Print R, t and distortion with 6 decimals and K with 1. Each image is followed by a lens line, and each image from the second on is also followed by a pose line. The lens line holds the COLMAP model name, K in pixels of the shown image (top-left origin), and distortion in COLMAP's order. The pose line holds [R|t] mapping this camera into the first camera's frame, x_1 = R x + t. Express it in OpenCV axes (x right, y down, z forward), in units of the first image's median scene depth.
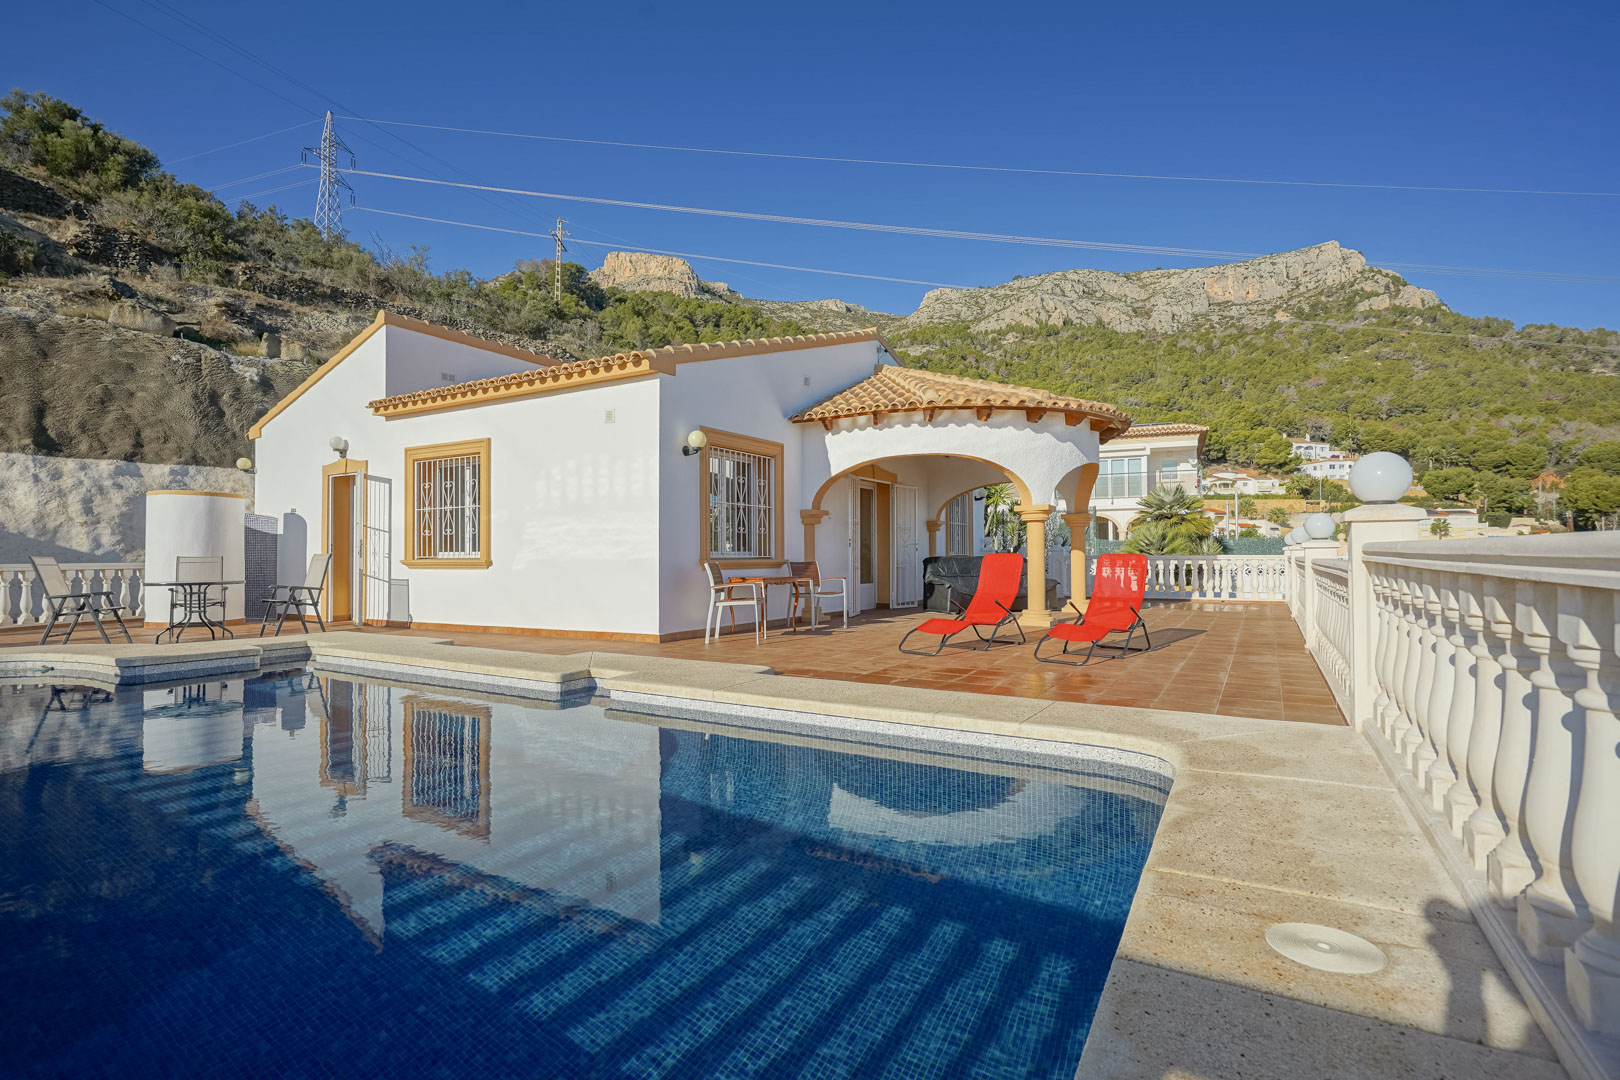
lens RADIAL K [[795.5, 0, 805.2], [0, 795.5, 537.4], [0, 0, 1]] dist [-0.002897, 0.000984]
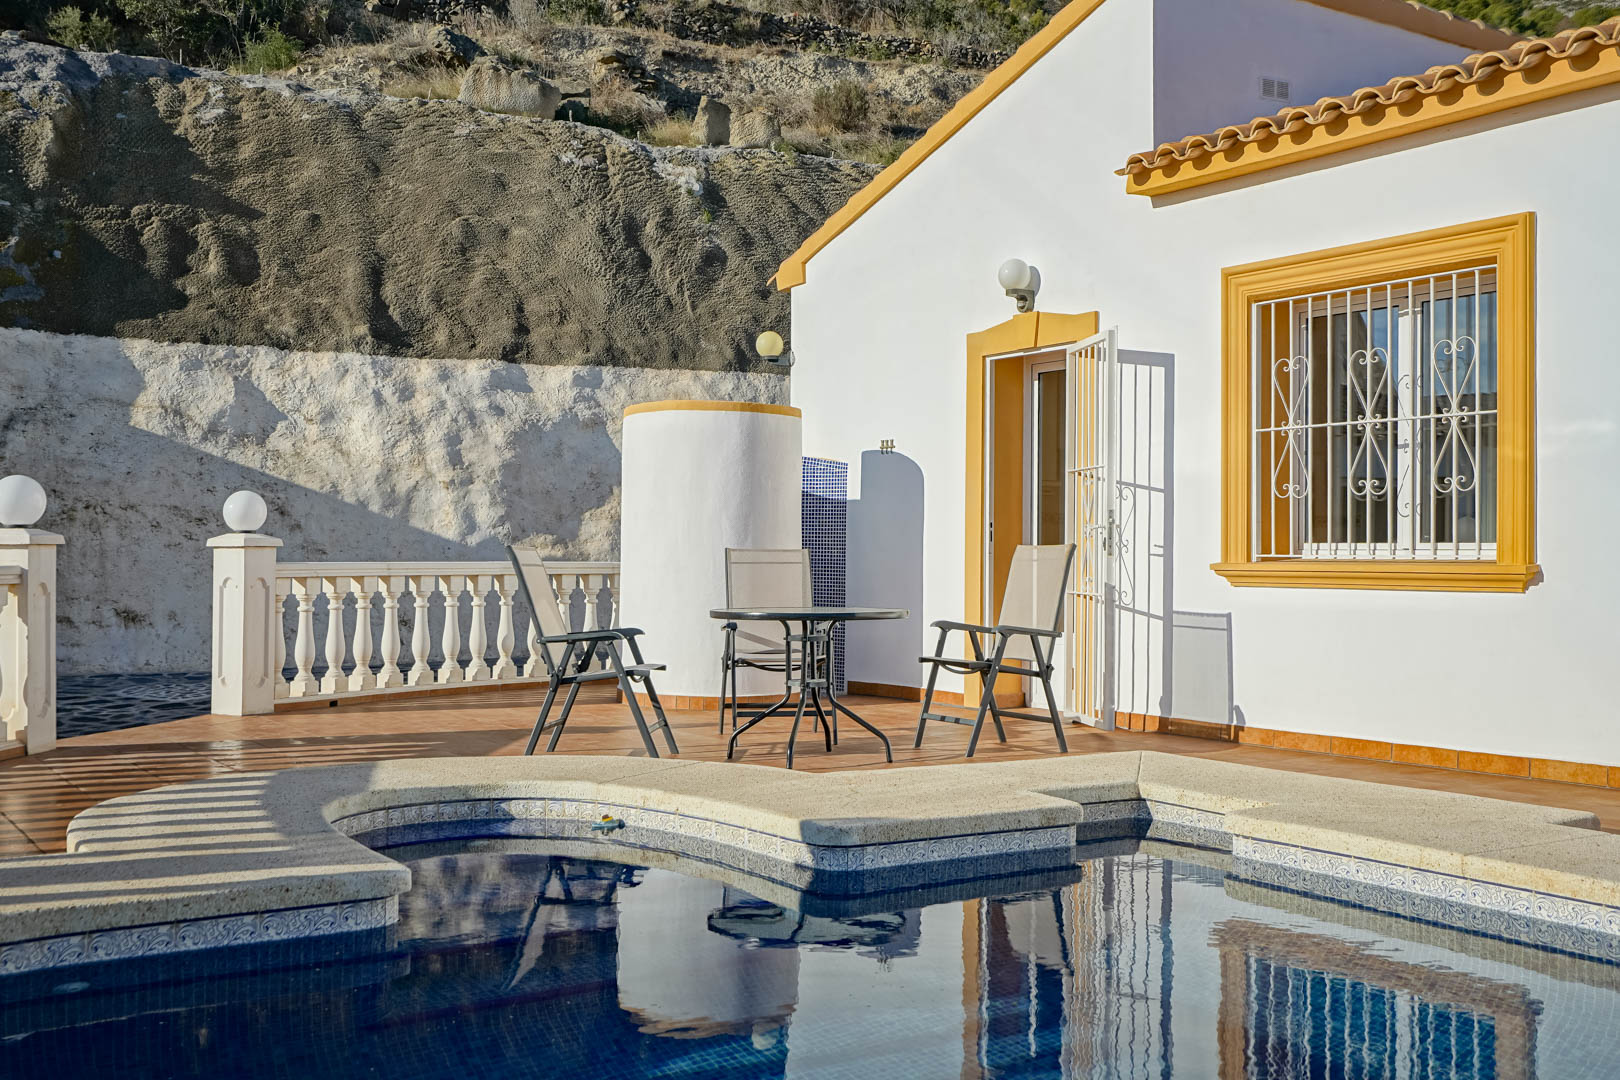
lens RADIAL K [[1668.5, 0, 775.2], [0, 1668.5, 541.8], [0, 0, 1]] dist [-0.004771, 0.000000]
pose [[0.890936, 0.005738, -0.454093, -0.229856], [0.000452, 0.999908, 0.013521, 0.005456], [0.454129, -0.012251, 0.890852, 0.133843]]
